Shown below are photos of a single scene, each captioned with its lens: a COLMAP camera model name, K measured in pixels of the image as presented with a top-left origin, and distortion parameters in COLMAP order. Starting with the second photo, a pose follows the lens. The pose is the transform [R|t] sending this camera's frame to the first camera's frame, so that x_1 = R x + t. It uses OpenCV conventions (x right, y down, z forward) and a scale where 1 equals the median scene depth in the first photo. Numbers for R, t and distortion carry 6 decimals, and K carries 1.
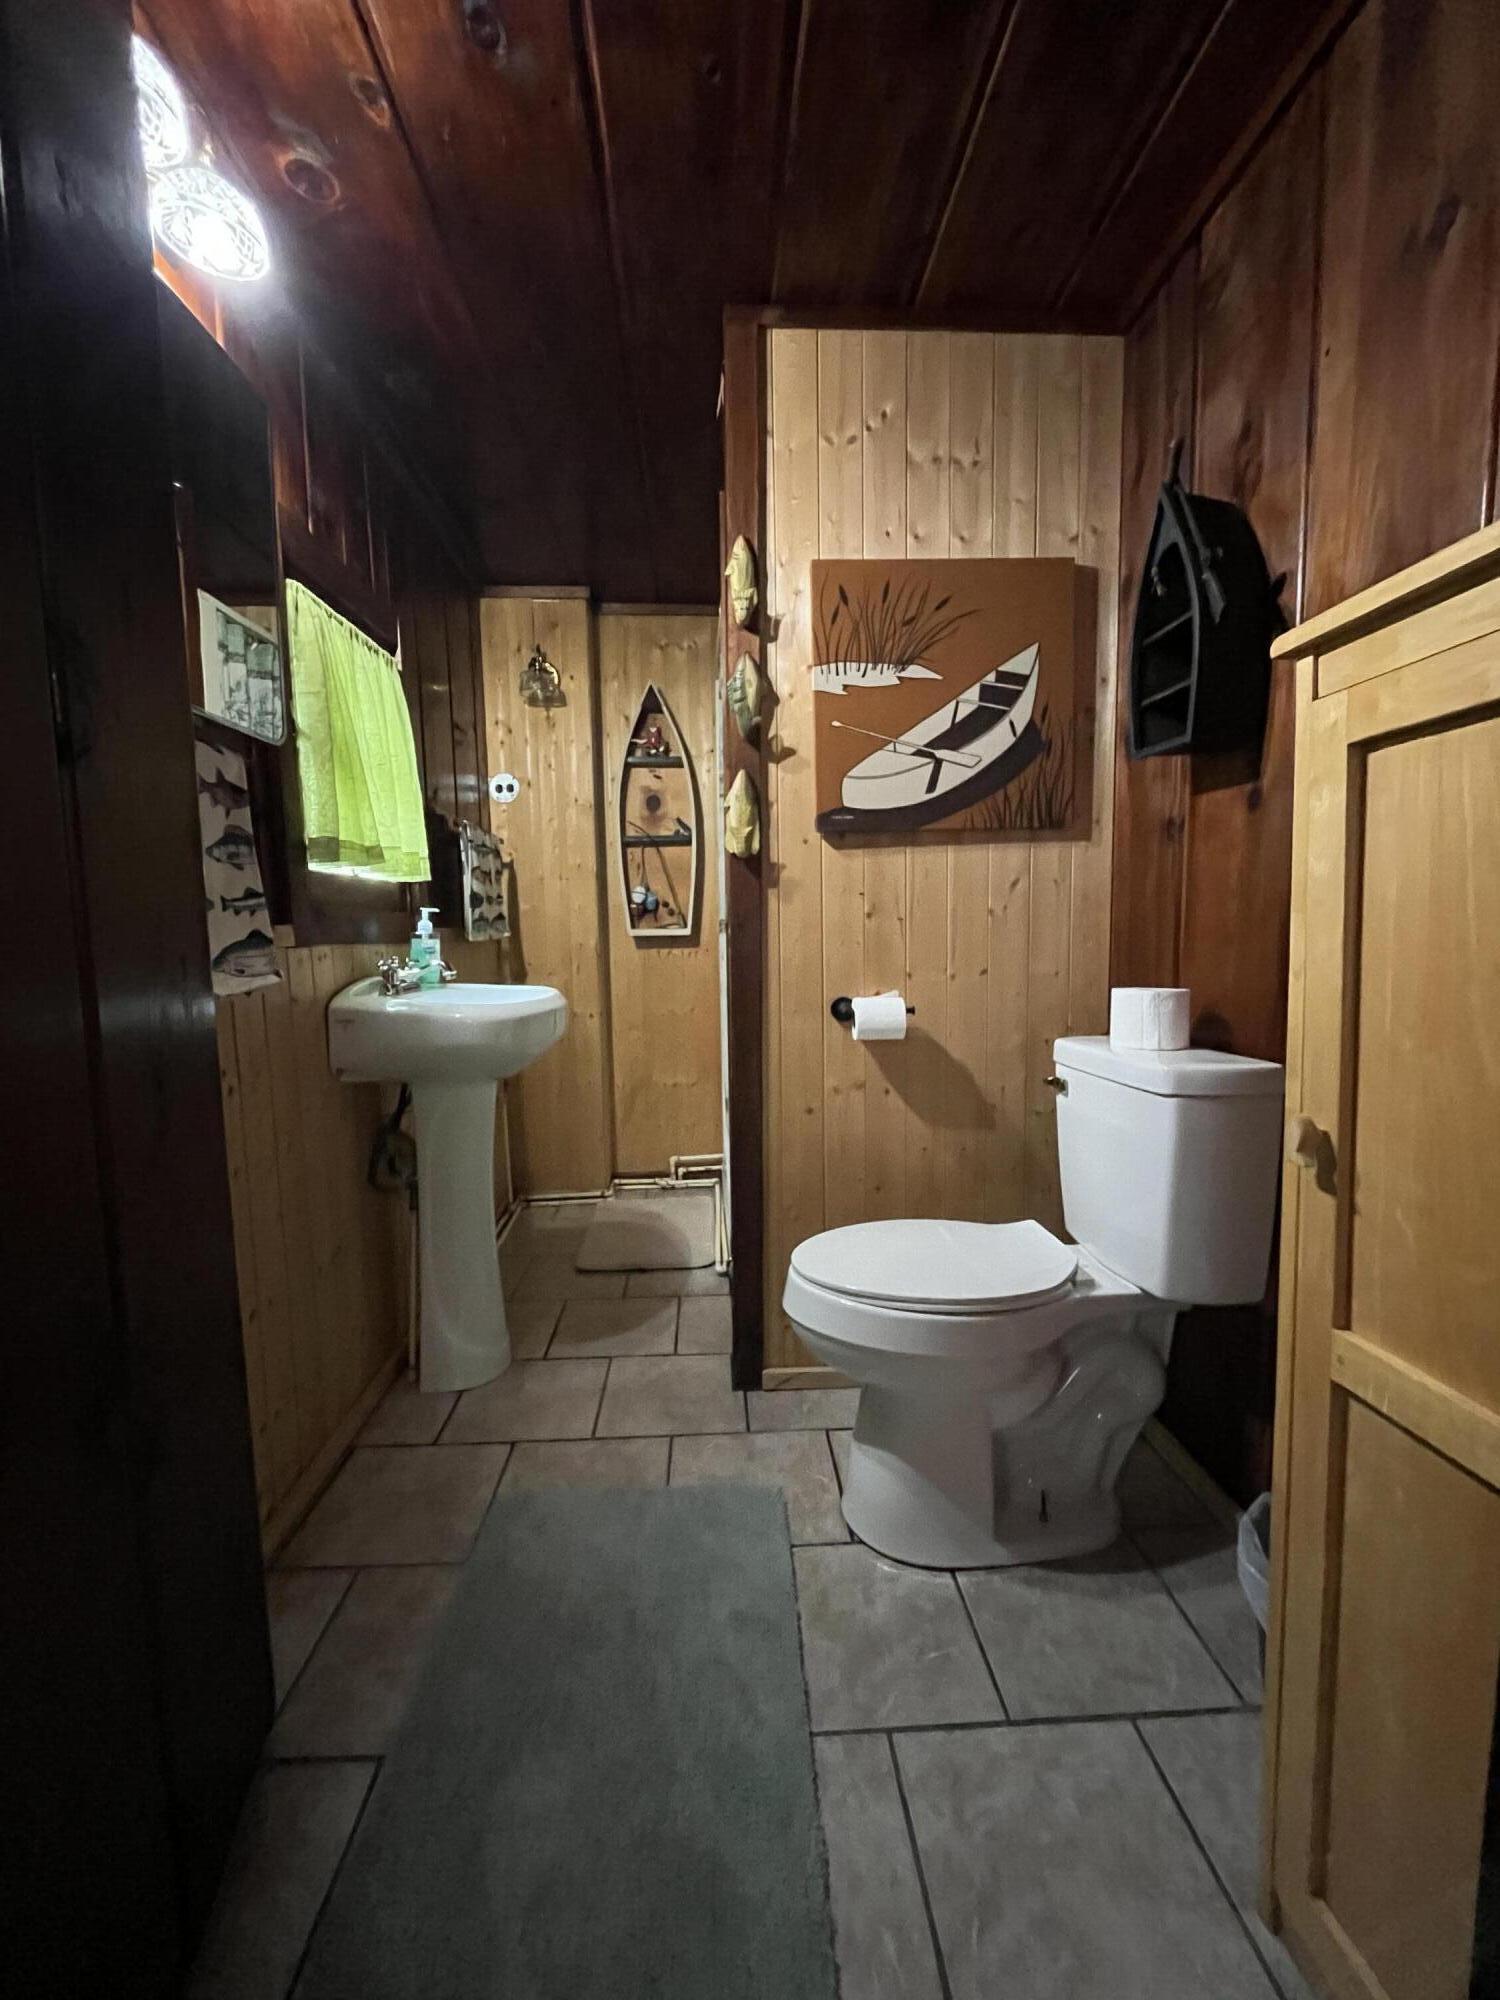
lens RADIAL K [[806.2, 0, 752.4], [0, 806.2, 999.5], [0, 0, 1]] dist [-0.002939, 0.000968]
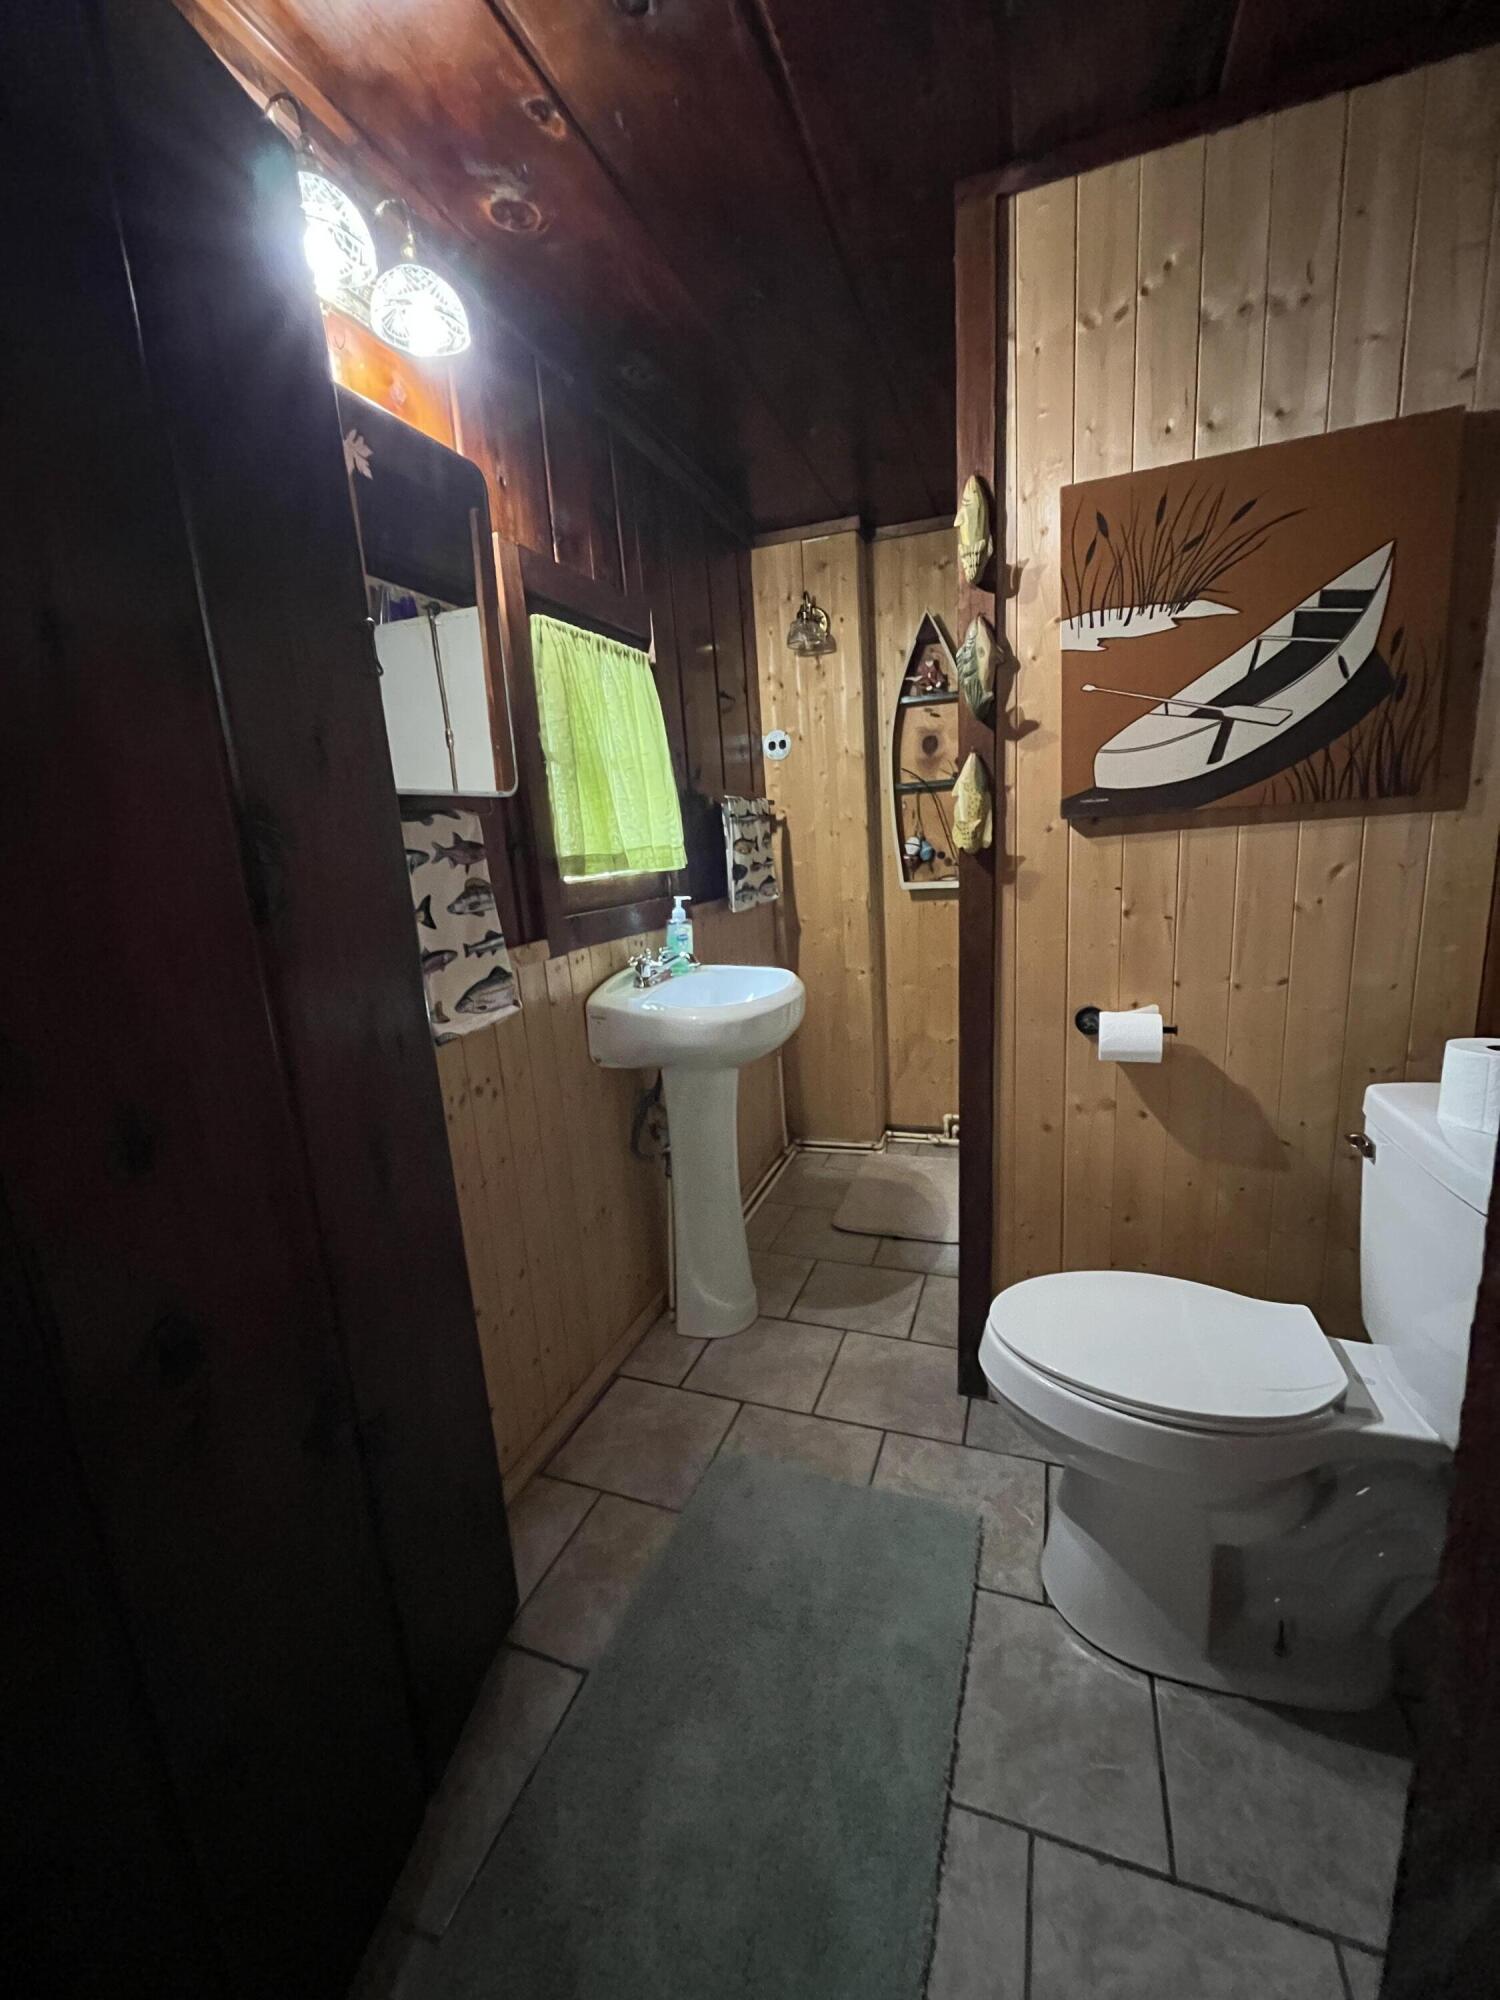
lens RADIAL K [[808.9, 0, 754.5], [0, 808.9, 1001.3], [0, 0, 1]] dist [-0.002618, 0.000217]
pose [[0.920990, 0.038850, -0.387645, 0.119797], [0.010172, 0.992278, 0.123614, -0.124143], [0.389454, -0.117790, 0.913483, 0.059861]]
